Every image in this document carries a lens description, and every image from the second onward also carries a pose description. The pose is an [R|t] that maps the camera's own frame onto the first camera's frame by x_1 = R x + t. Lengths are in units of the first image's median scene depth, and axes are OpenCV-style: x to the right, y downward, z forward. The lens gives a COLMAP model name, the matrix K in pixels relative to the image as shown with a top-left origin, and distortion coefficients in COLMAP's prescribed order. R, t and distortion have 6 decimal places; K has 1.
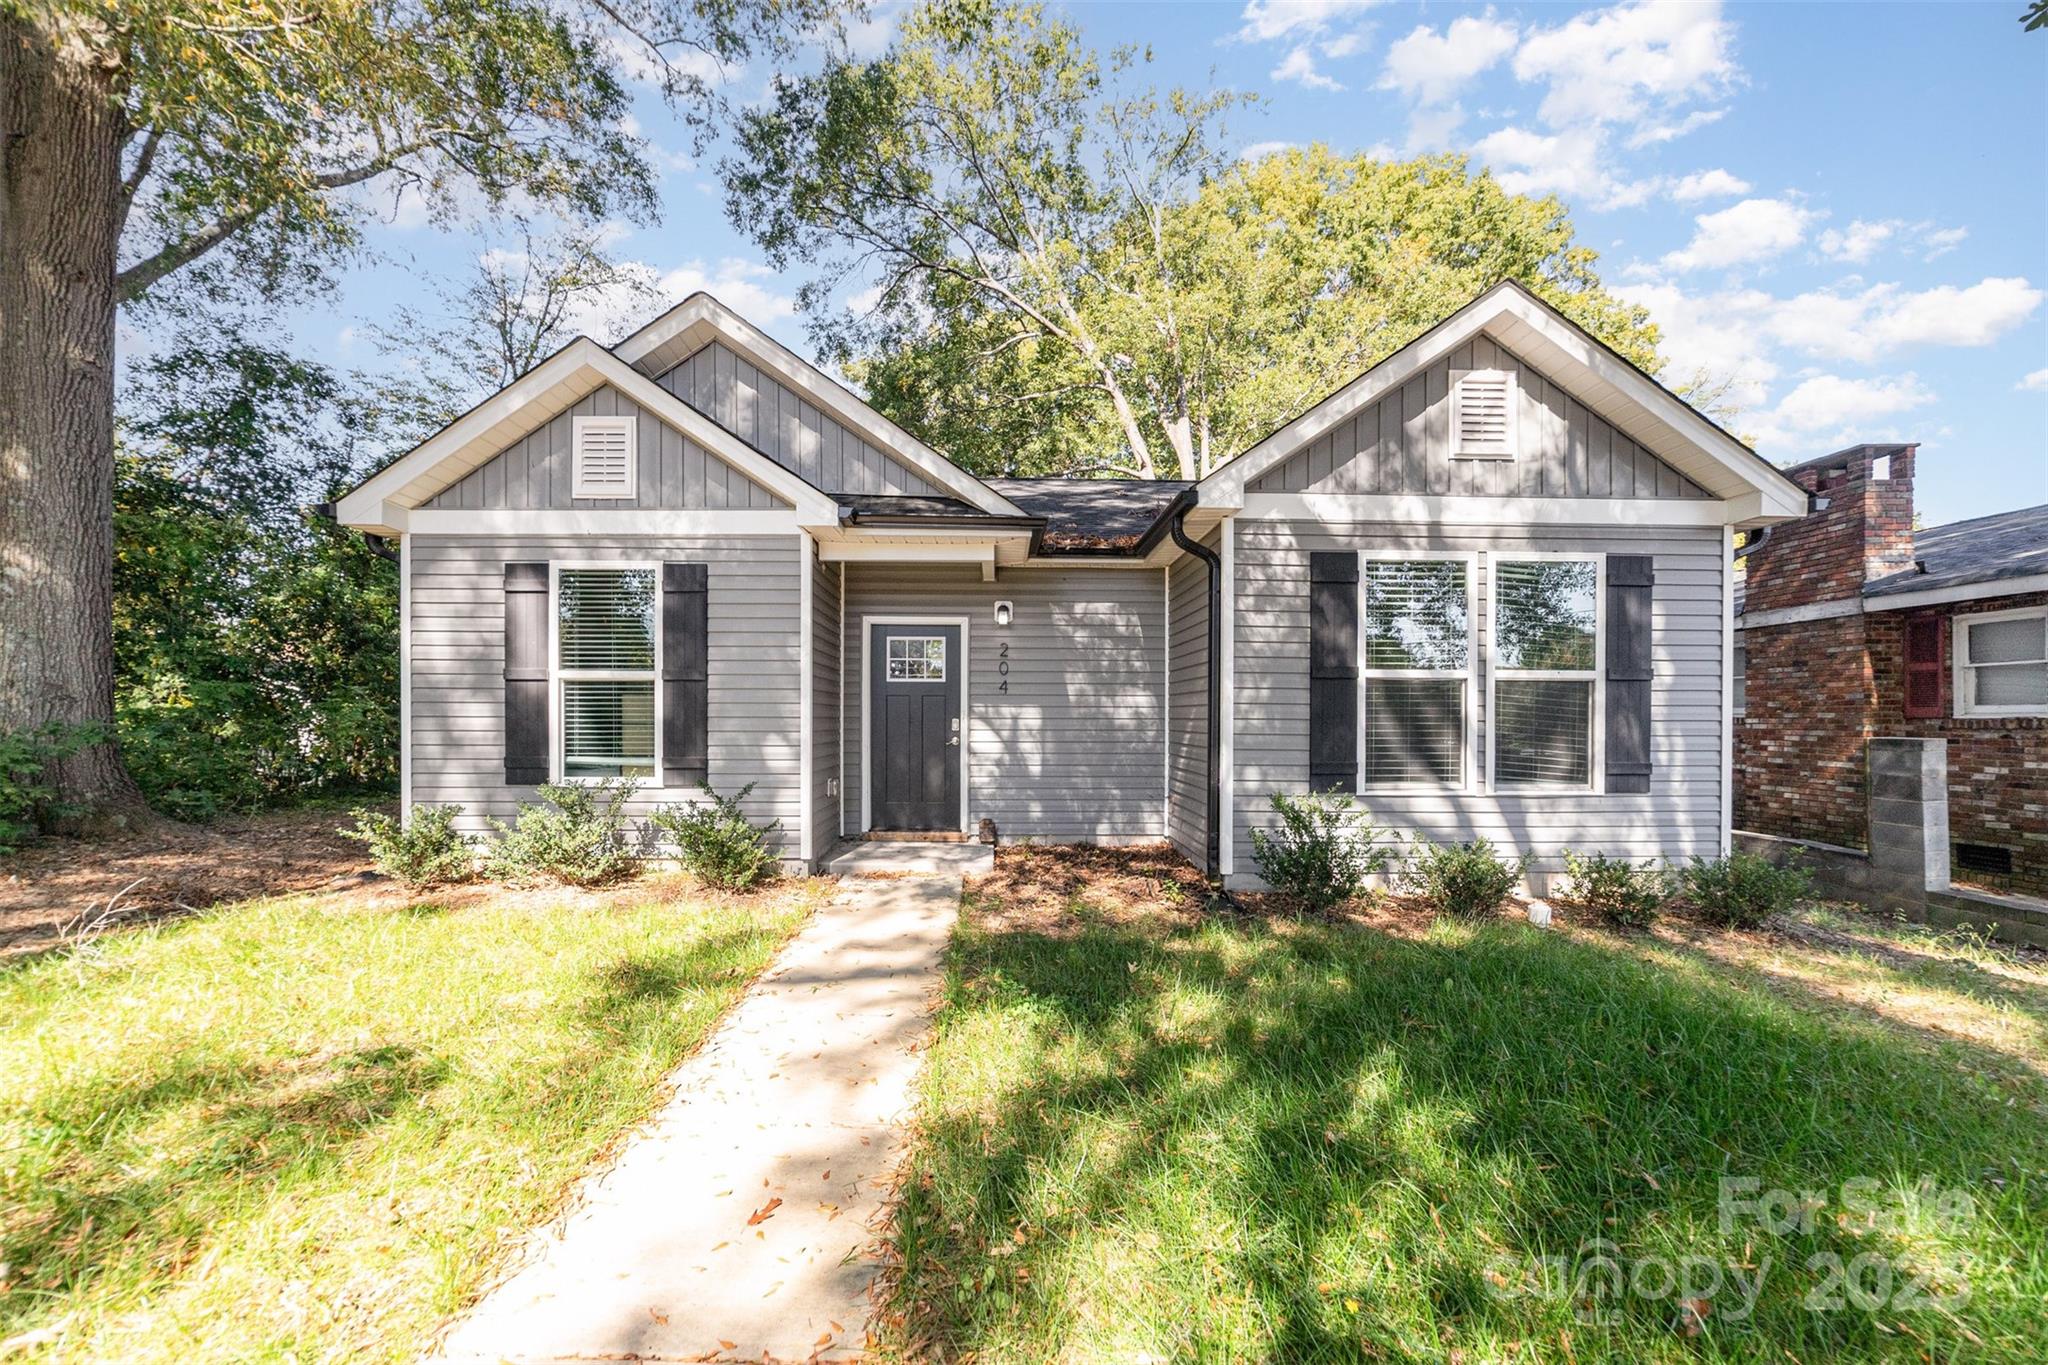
lens RADIAL K [[809.2, 0, 1020.7], [0, 809.2, 705.6], [0, 0, 1]] dist [-0.036085, 0.032738]
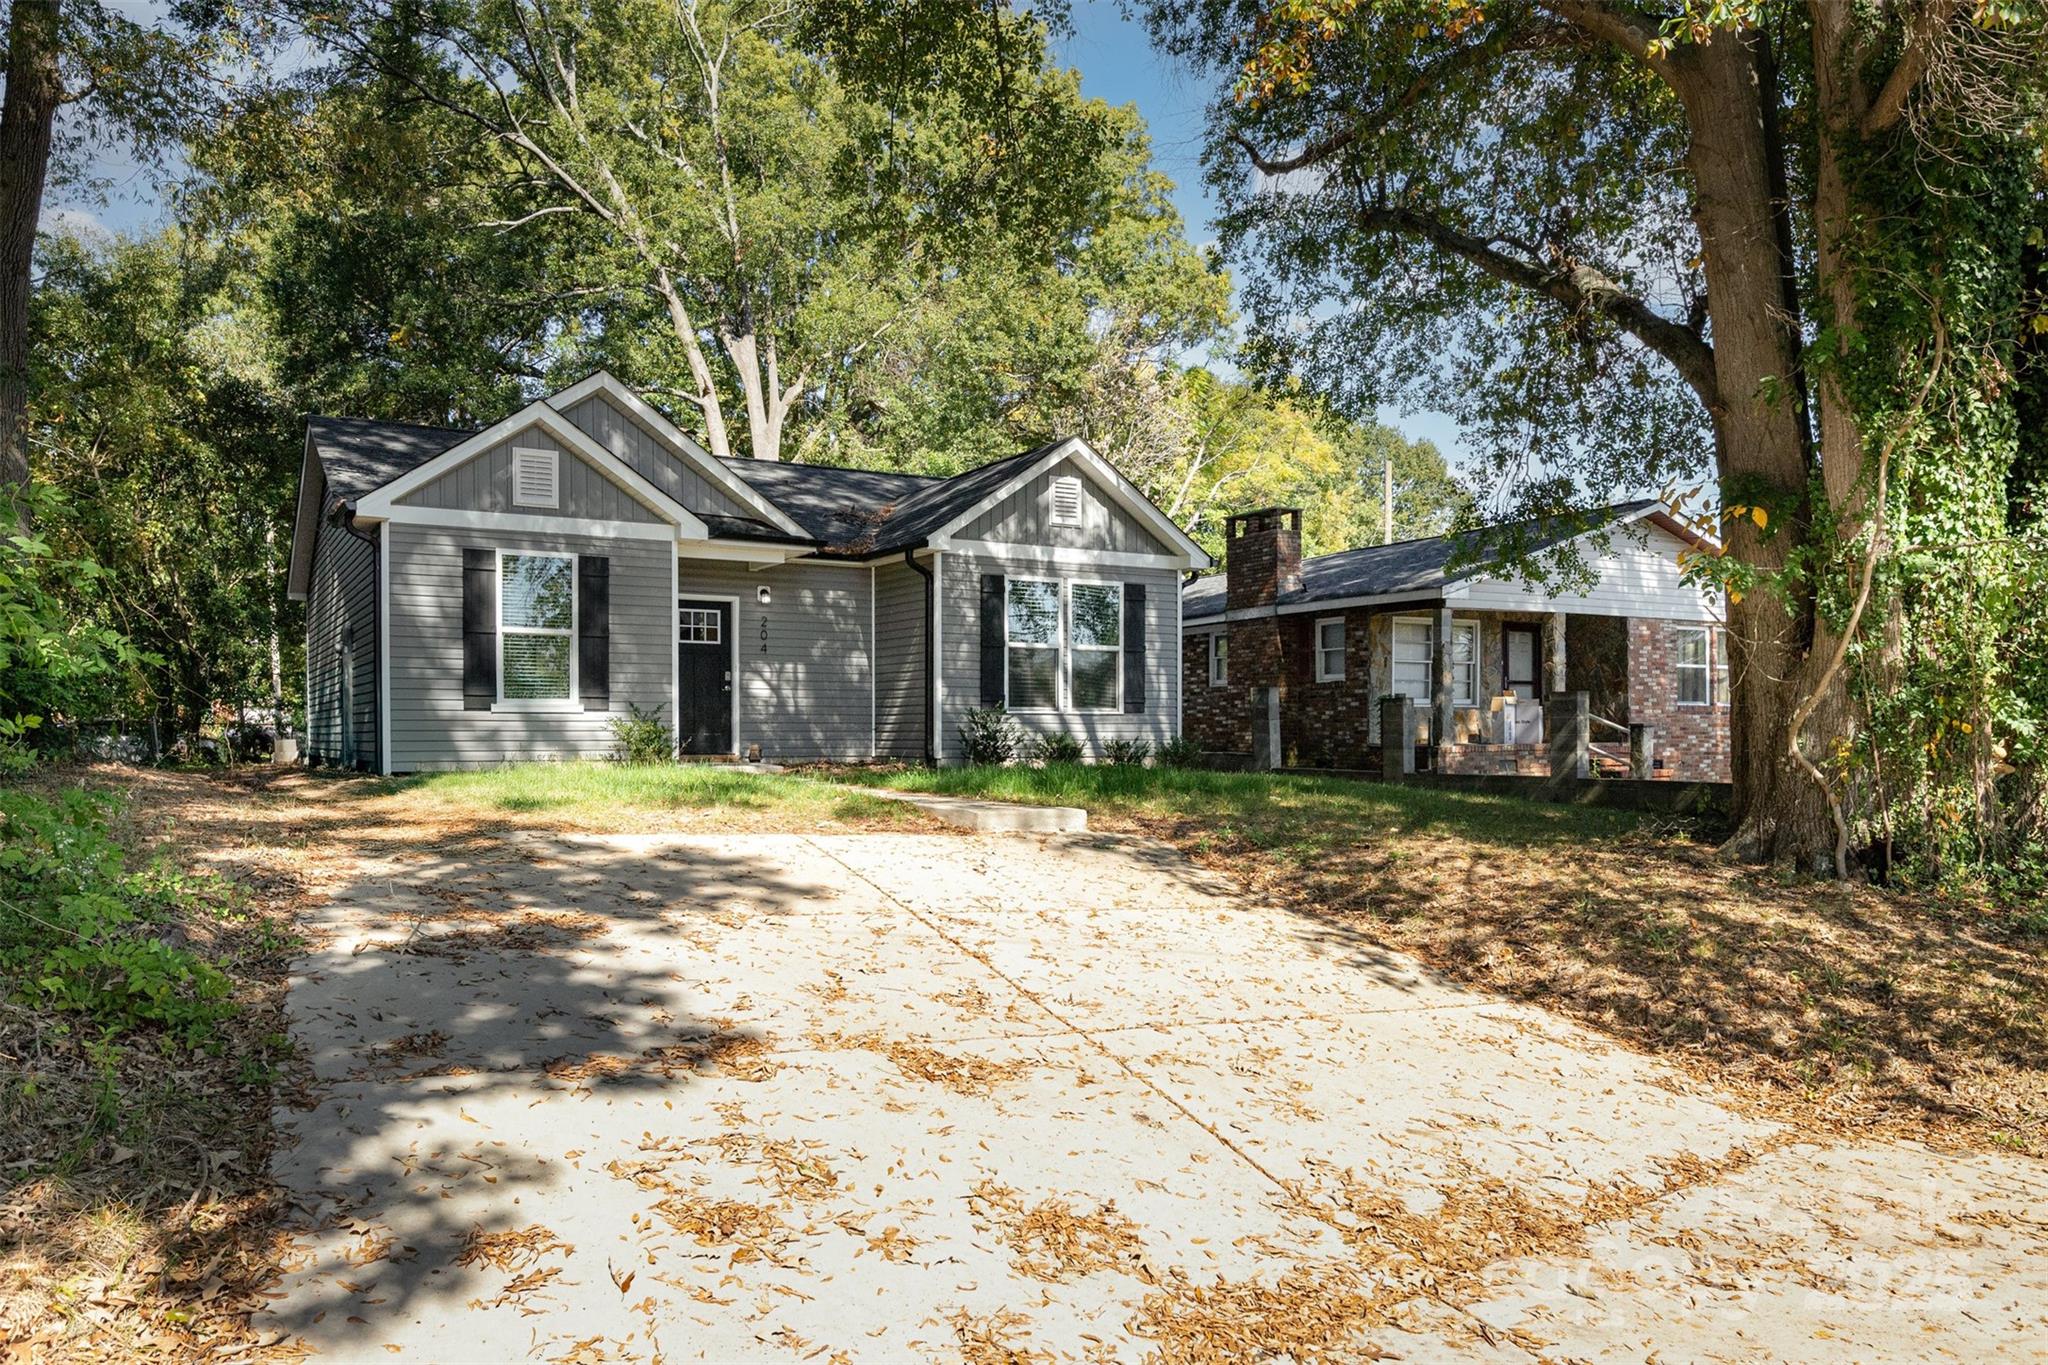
lens RADIAL K [[1420.7, 0, 1024.0], [0, 1420.7, 682.5], [0, 0, 1]] dist [0.000856, 0.000445]
pose [[0.874416, 0.011747, 0.485035, -0.957938], [-0.005310, 0.999879, -0.014643, 0.078968], [-0.485148, 0.010229, 0.874372, -1.558288]]
